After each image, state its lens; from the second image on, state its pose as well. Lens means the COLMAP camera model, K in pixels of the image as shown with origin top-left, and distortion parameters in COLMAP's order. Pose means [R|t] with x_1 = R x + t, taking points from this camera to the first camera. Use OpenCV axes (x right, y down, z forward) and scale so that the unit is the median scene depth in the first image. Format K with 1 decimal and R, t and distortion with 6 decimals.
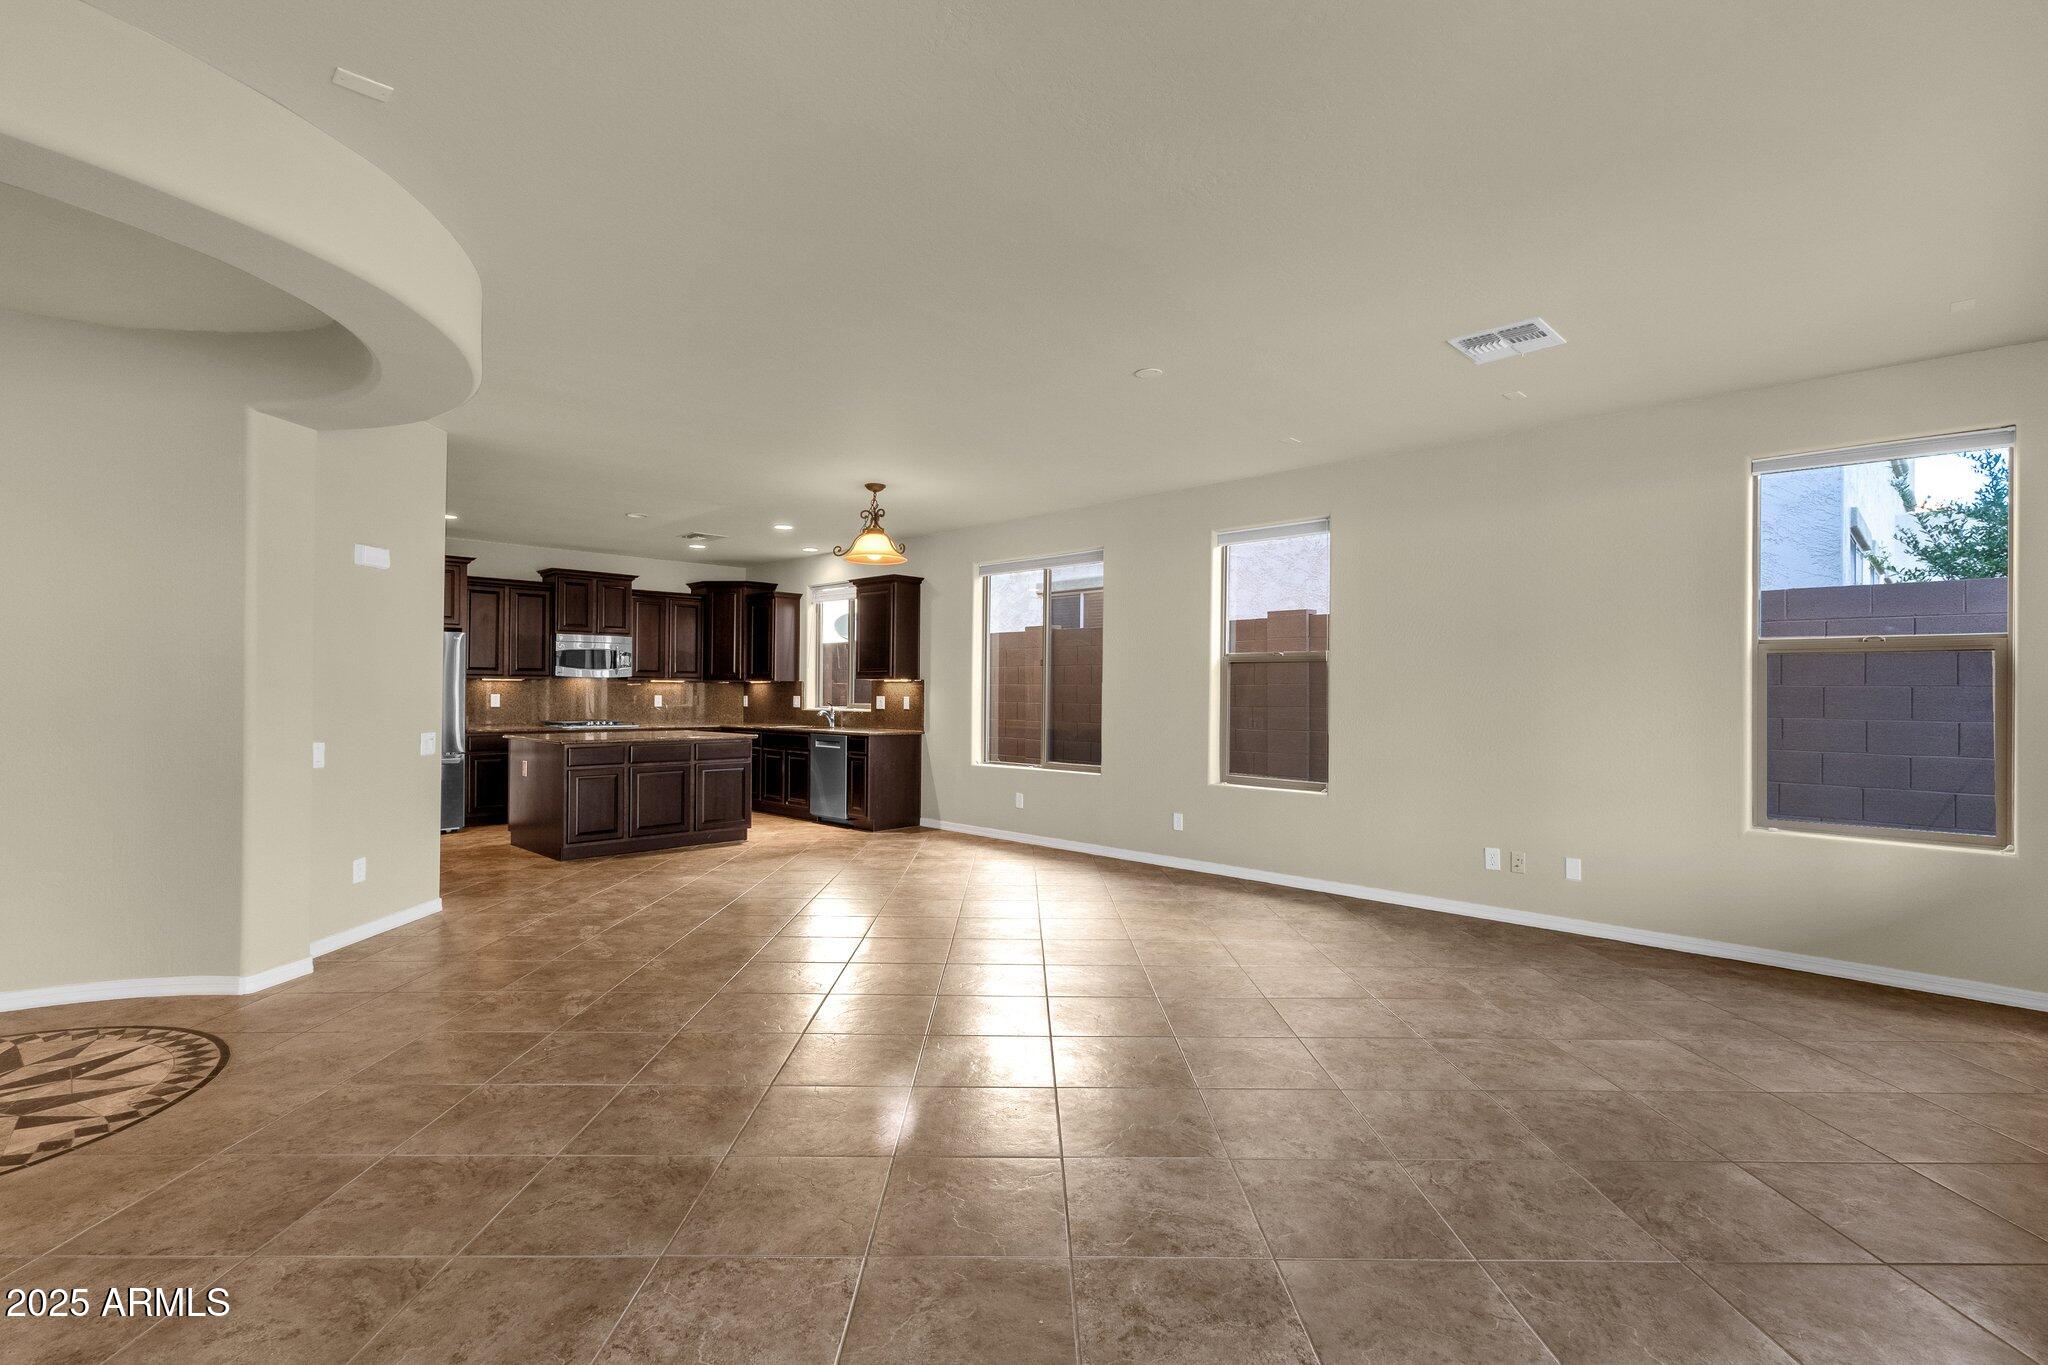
lens RADIAL K [[947.3, 0, 1021.8], [0, 947.3, 683.8], [0, 0, 1]] dist [0.009179, -0.000059]
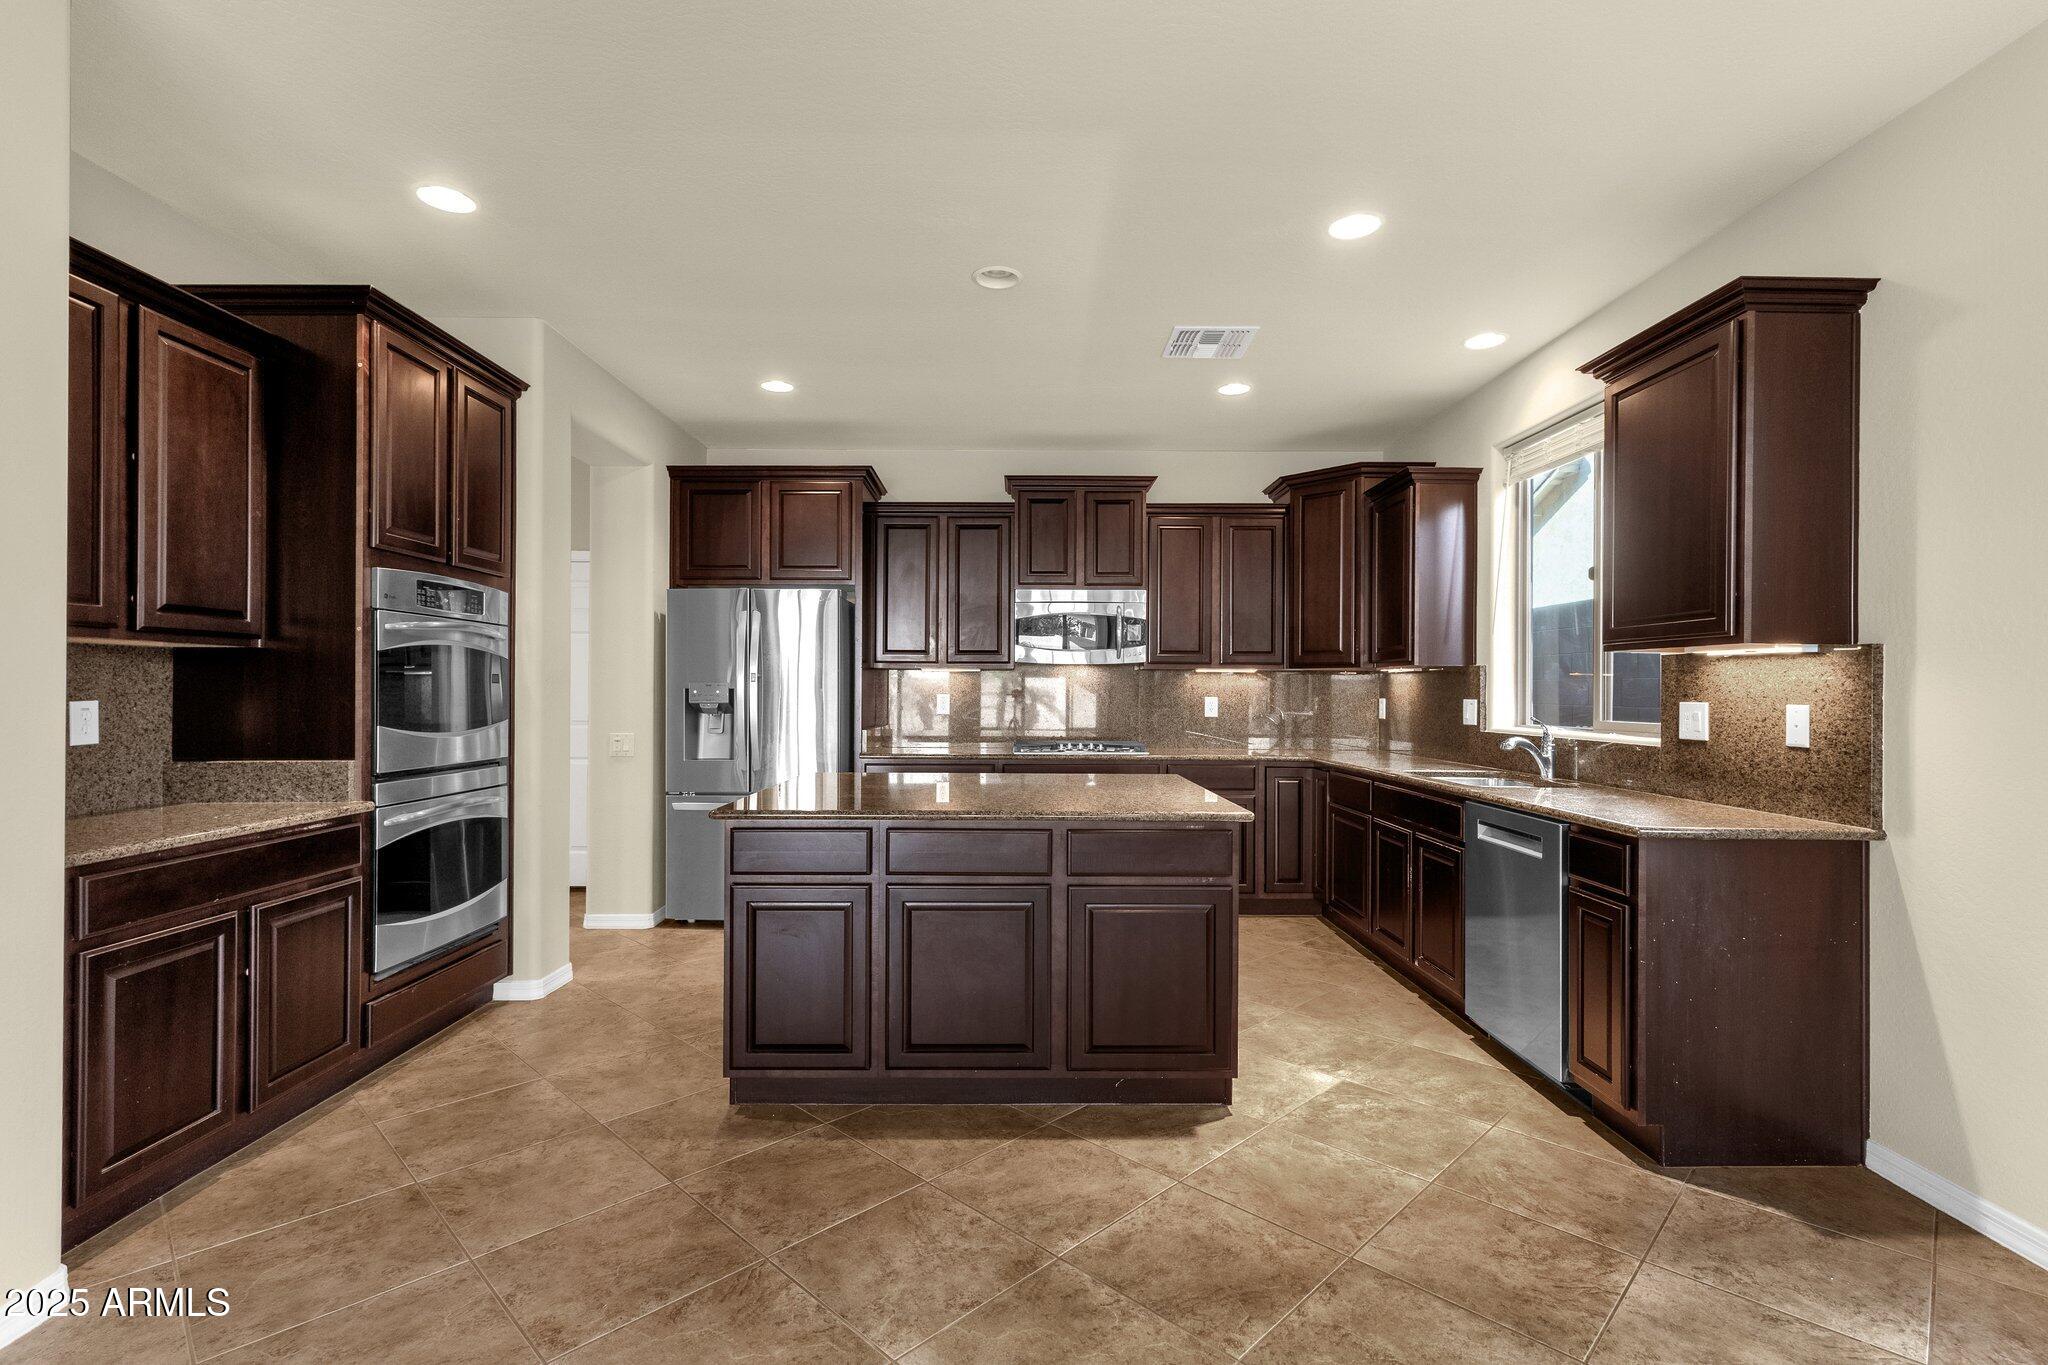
lens RADIAL K [[947.3, 0, 1021.8], [0, 947.3, 683.8], [0, 0, 1]] dist [0.009179, -0.000059]
pose [[0.709214, -0.006541, -0.704963, -0.080279], [0.006106, 0.999976, -0.003135, 0.006381], [0.704966, -0.002081, 0.709238, 0.592527]]
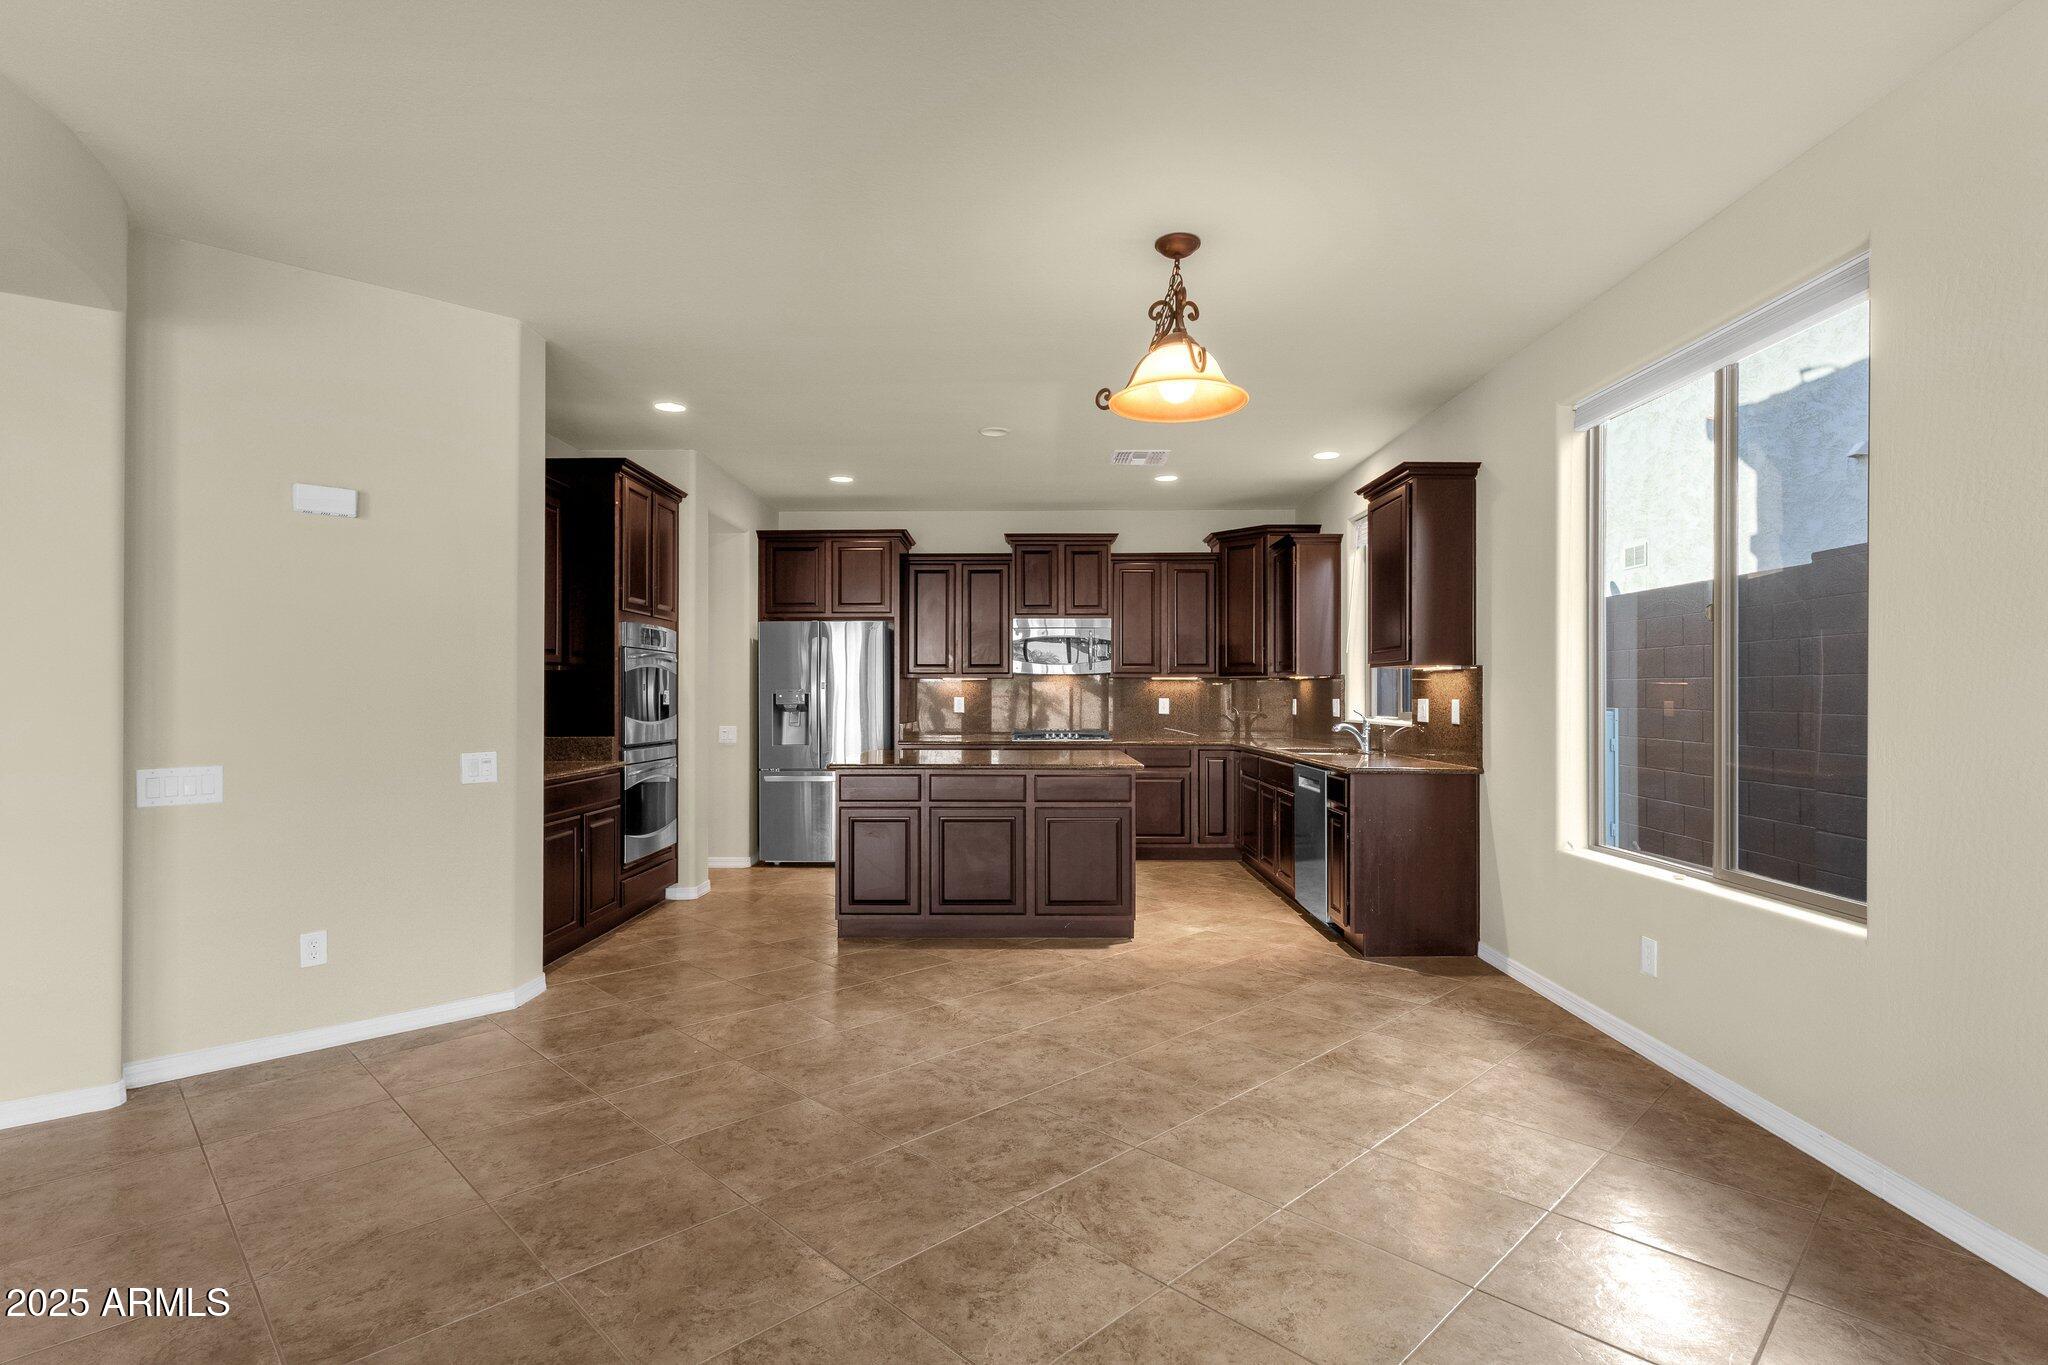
lens RADIAL K [[1006.9, 0, 1024.0], [0, 1006.9, 682.5], [0, 0, 1]] dist [0.004018, 0.000704]
pose [[0.699729, -0.013477, -0.714281, 0.101390], [0.010796, 0.999907, -0.008291, 0.006157], [0.714326, -0.001910, 0.699810, 0.431982]]
